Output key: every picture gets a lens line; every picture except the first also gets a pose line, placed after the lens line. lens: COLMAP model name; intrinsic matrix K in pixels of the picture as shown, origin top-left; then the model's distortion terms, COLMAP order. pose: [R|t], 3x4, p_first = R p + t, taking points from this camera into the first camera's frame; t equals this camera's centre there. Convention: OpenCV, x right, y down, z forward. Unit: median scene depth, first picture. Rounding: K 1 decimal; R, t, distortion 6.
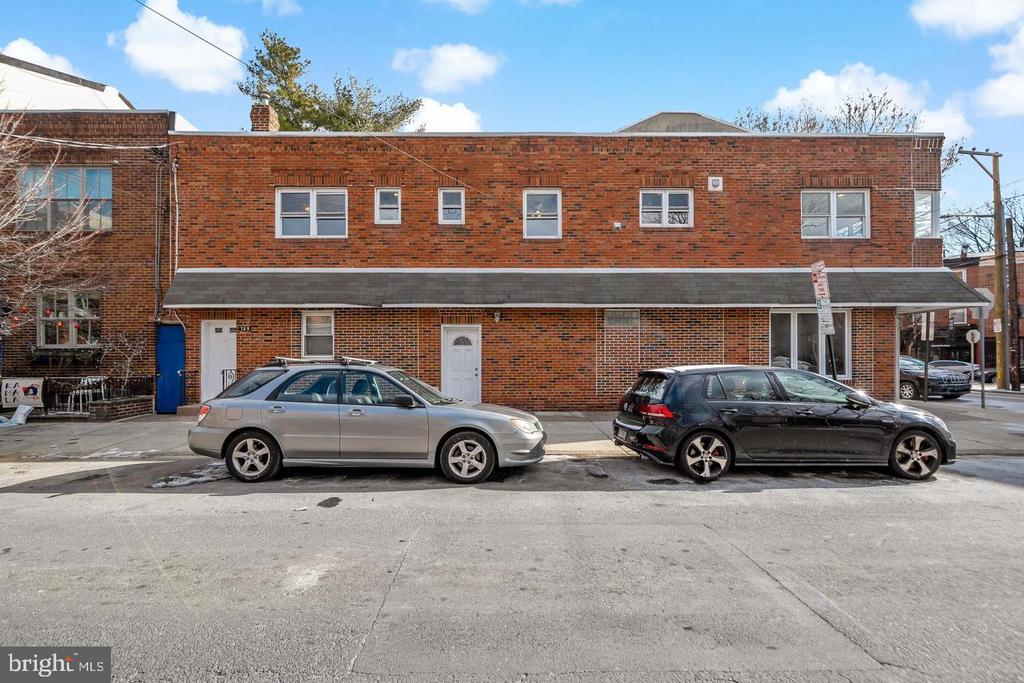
lens RADIAL K [[414.6, 0, 512.1], [0, 414.6, 337.4], [0, 0, 1]] dist [0.002829, 0.000757]
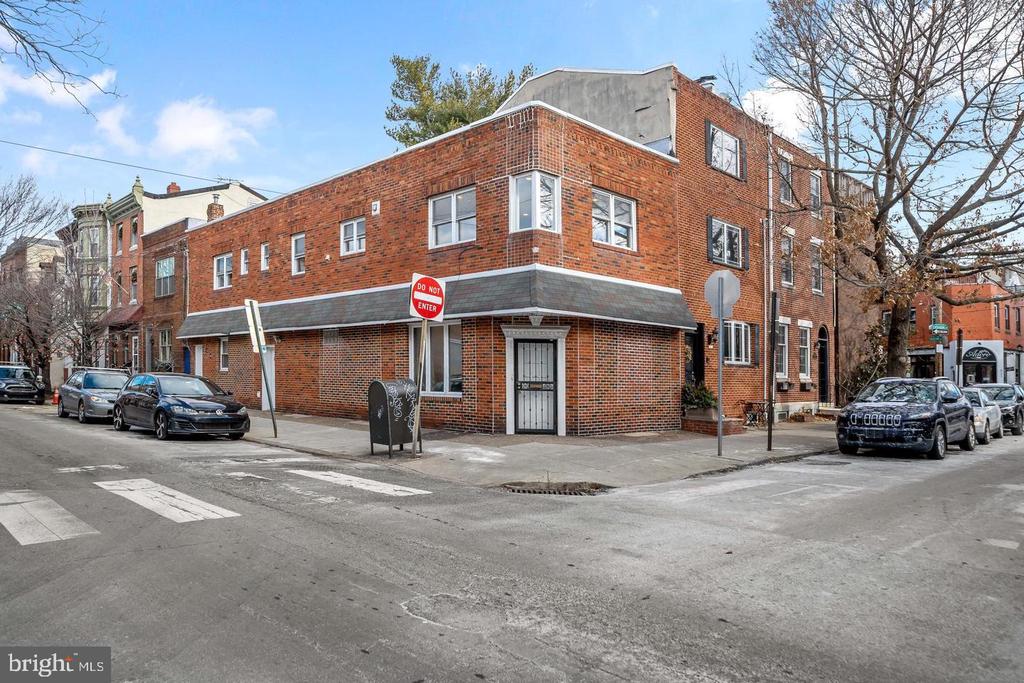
lens RADIAL K [[725.0, 0, 511.0], [0, 725.0, 347.8], [0, 0, 1]] dist [0.032504, -0.000345]
pose [[0.675824, -0.015837, -0.736892, 2.079329], [0.010371, 0.999874, -0.011978, 0.013080], [0.736990, 0.000452, 0.675904, -0.000565]]
